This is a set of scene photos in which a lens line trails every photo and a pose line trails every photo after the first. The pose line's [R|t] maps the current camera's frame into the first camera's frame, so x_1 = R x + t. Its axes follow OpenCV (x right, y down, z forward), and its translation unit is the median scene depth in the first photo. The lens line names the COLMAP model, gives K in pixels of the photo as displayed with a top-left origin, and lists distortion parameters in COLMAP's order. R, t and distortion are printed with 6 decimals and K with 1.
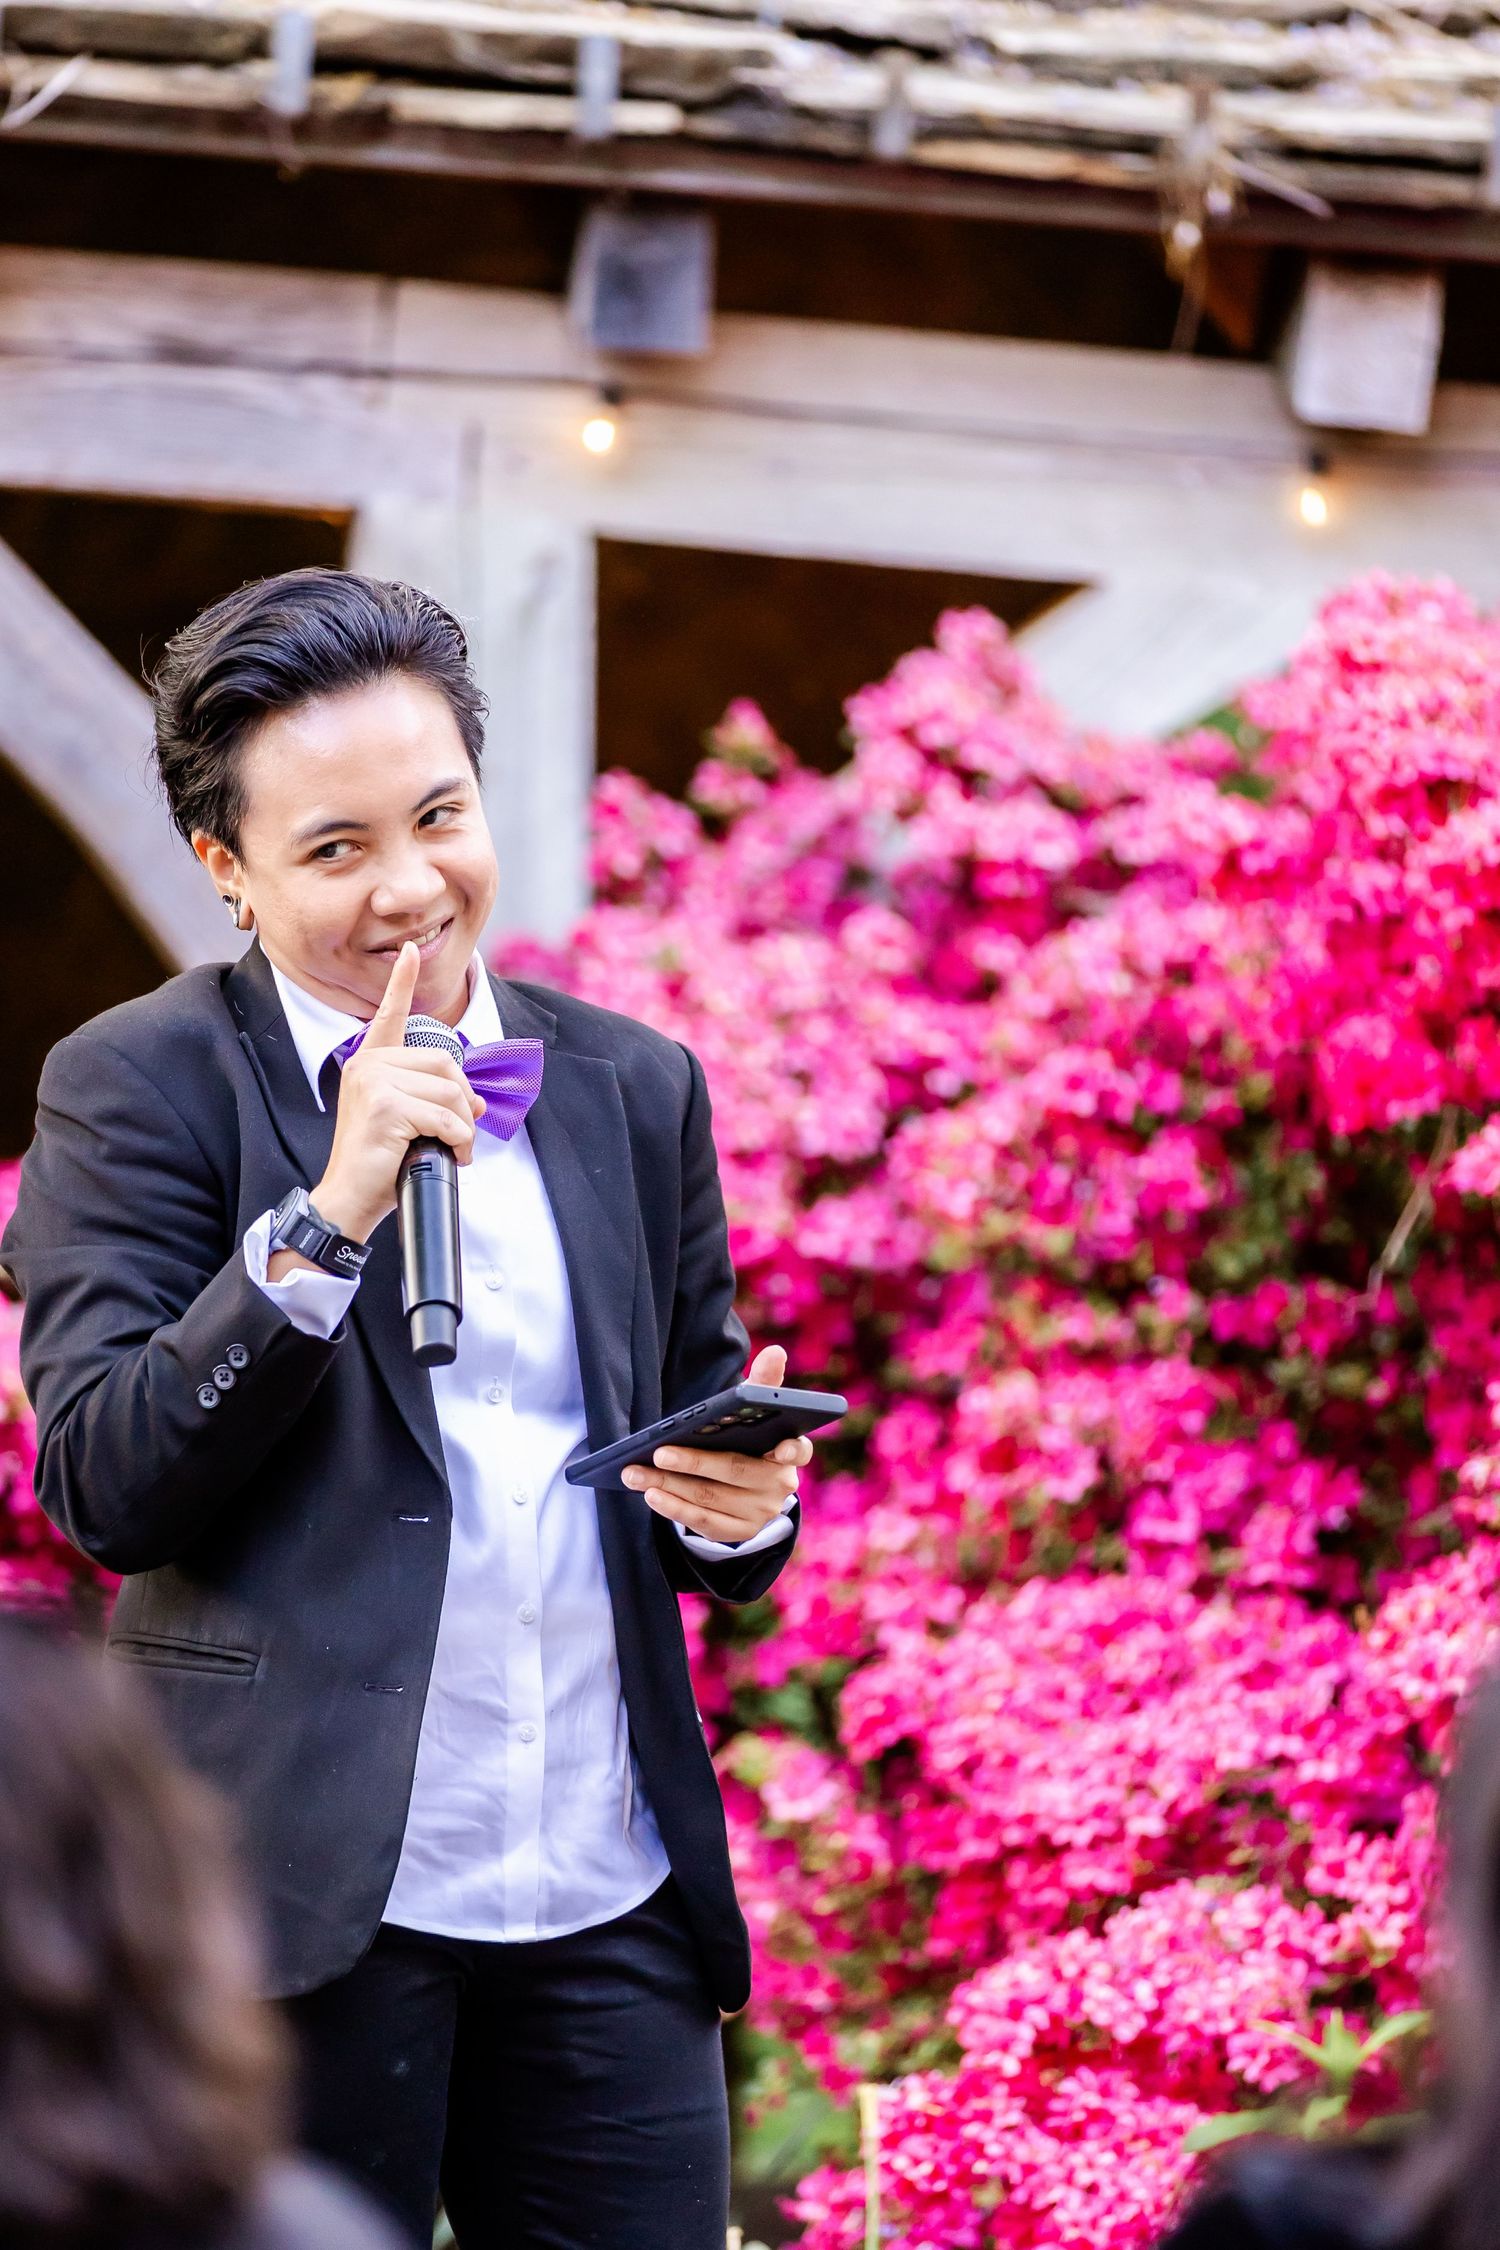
lens RADIAL K [[11457.0, 0, 748.4], [0, 11457.0, 1124.7], [0, 0, 1]] dist [-0.021691, 3.248770]
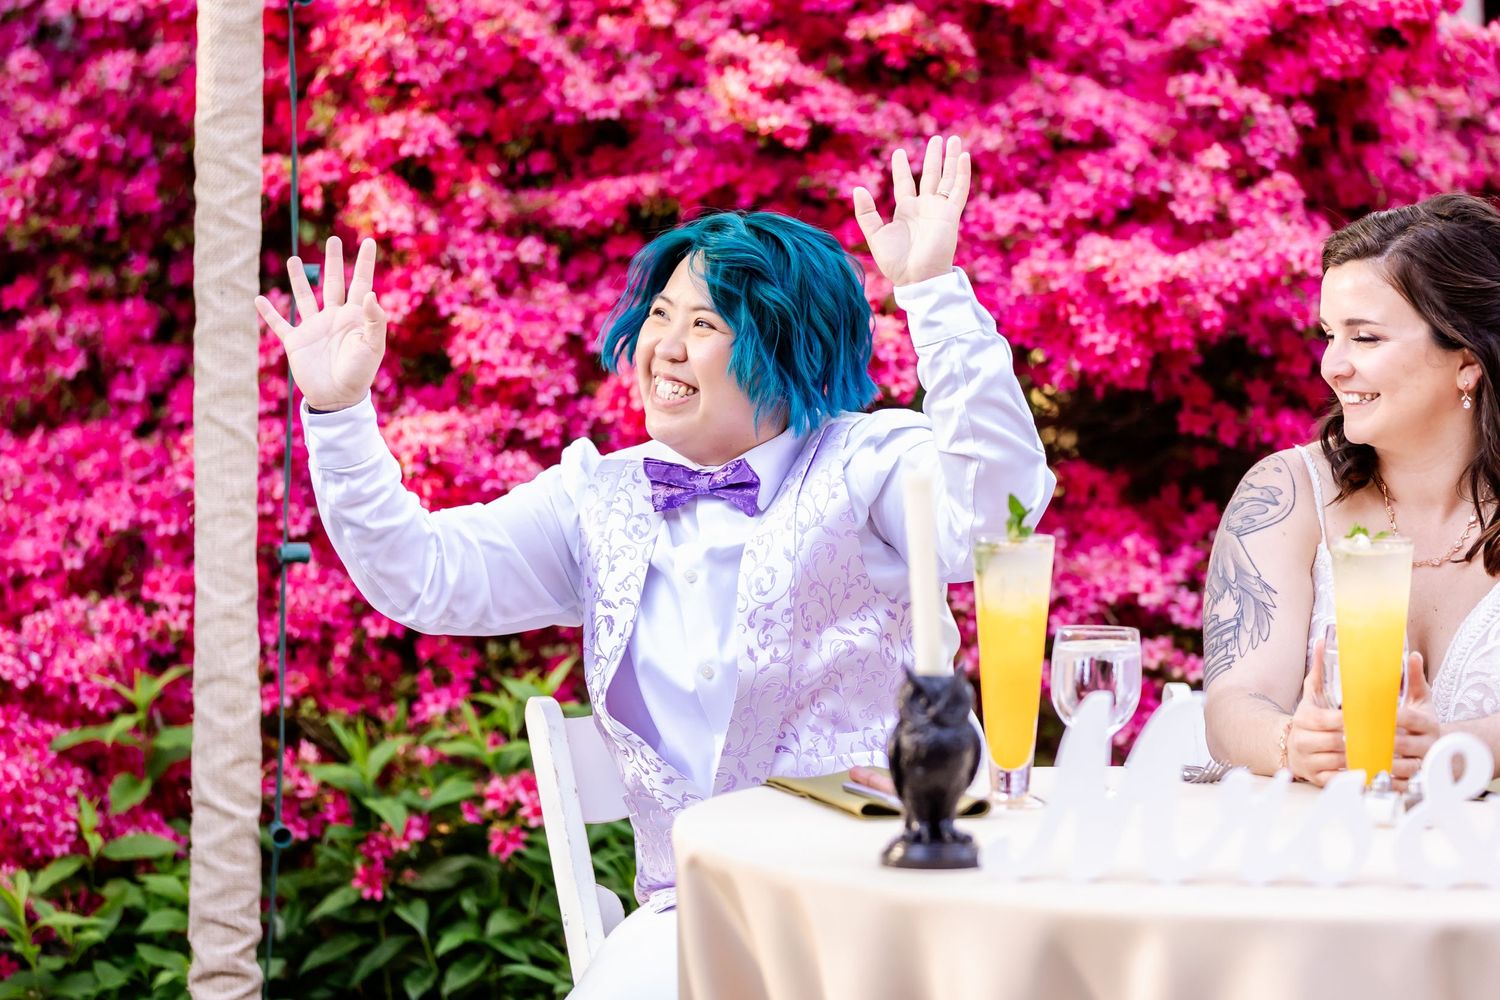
lens RADIAL K [[5845.3, 0, 882.6], [0, 5845.3, 501.1], [0, 0, 1]] dist [-0.238380, 5.165142]
pose [[0.999261, -0.028352, 0.025936, 0.130378], [0.026919, 0.998176, 0.054040, 0.006578], [-0.027421, -0.053302, 0.998202, 0.103803]]
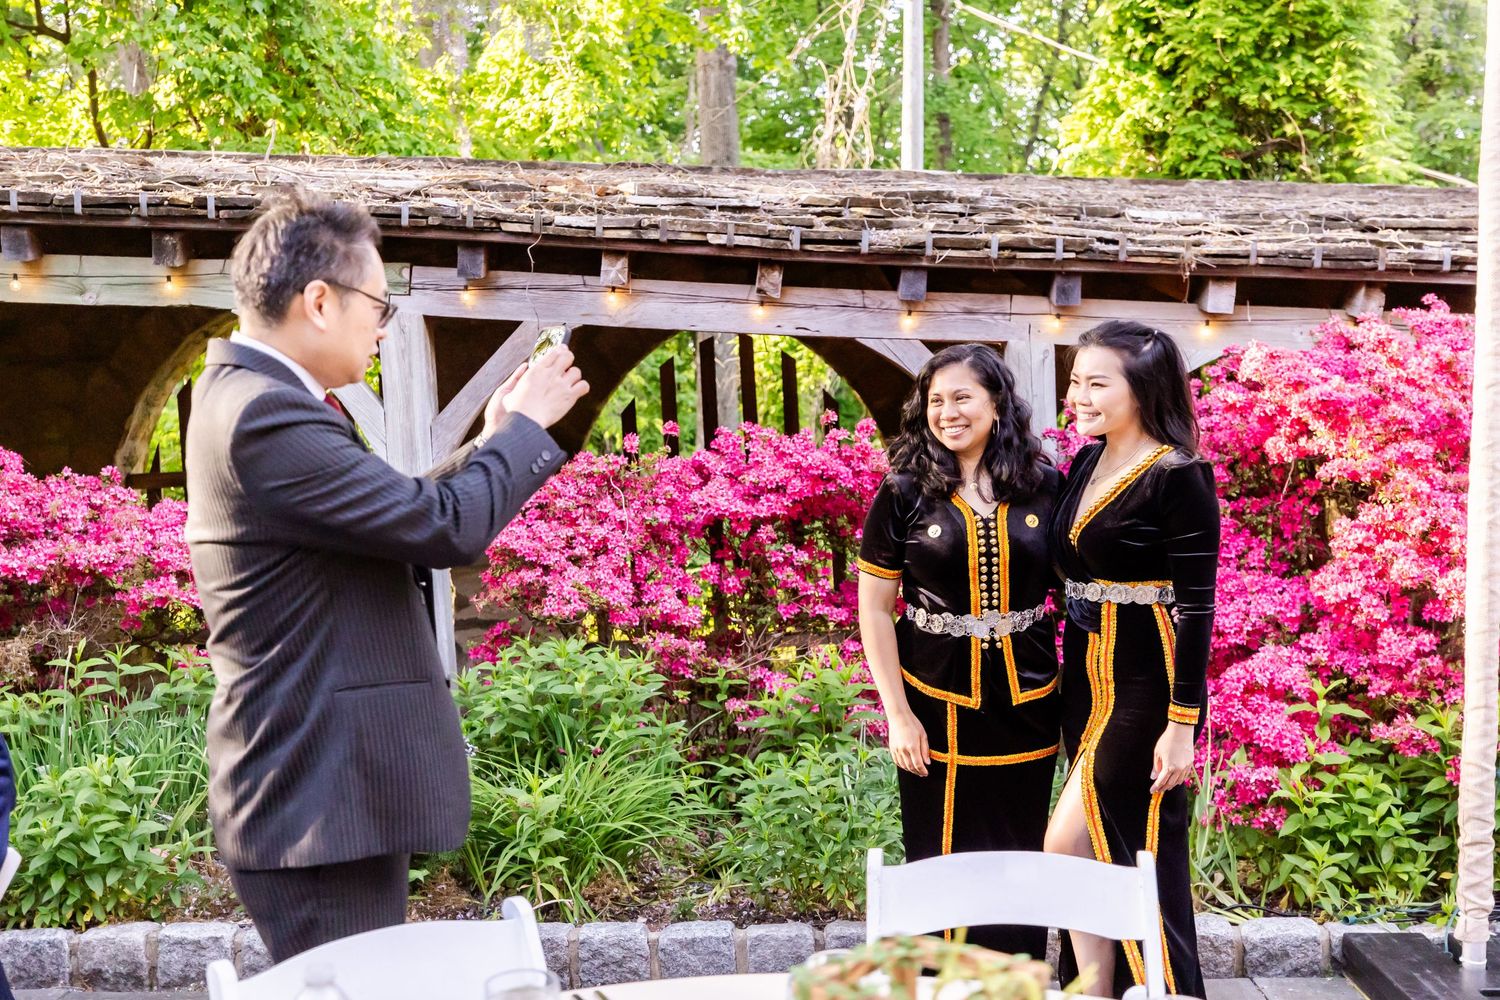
lens RADIAL K [[1544.7, 0, 753.6], [0, 1544.7, 497.5], [0, 0, 1]] dist [0.007014, 0.012299]
pose [[0.991878, -0.038664, -0.121174, -0.073783], [0.041342, 0.998952, 0.019664, -0.006356], [0.120287, -0.024513, 0.992437, 0.392056]]
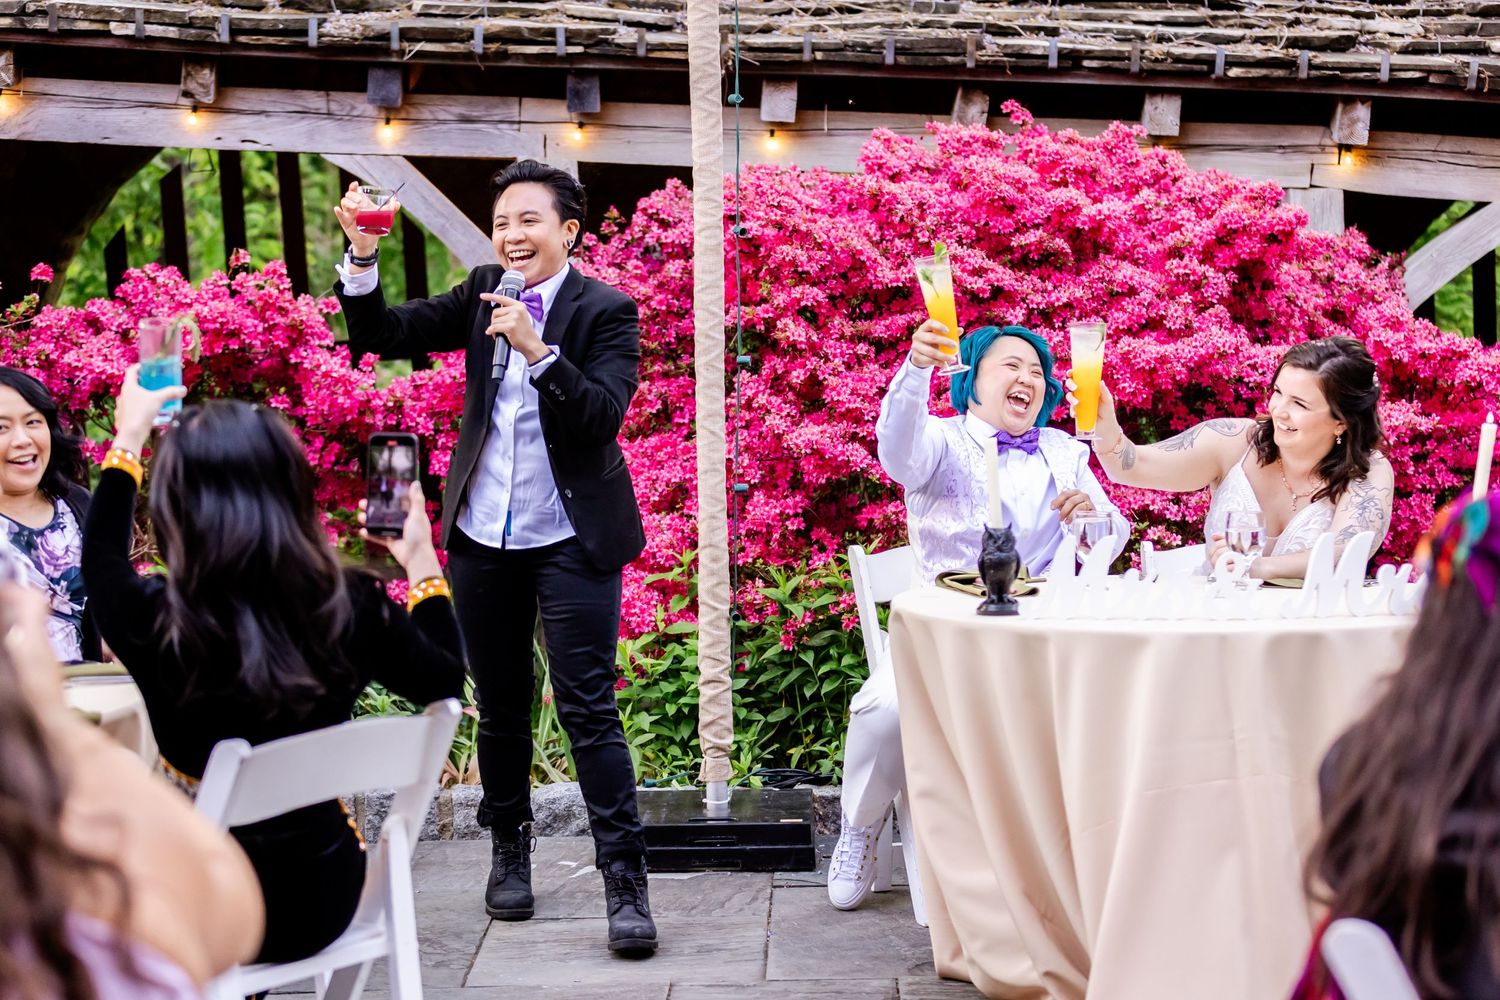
lens RADIAL K [[3049.4, 0, 752.1], [0, 3049.4, 477.6], [0, 0, 1]] dist [0.100341, -0.367334]
pose [[0.994416, -0.042285, -0.096686, 0.157573], [0.046982, 0.997797, 0.046829, 0.008538], [0.094493, -0.051110, 0.994213, 0.008038]]
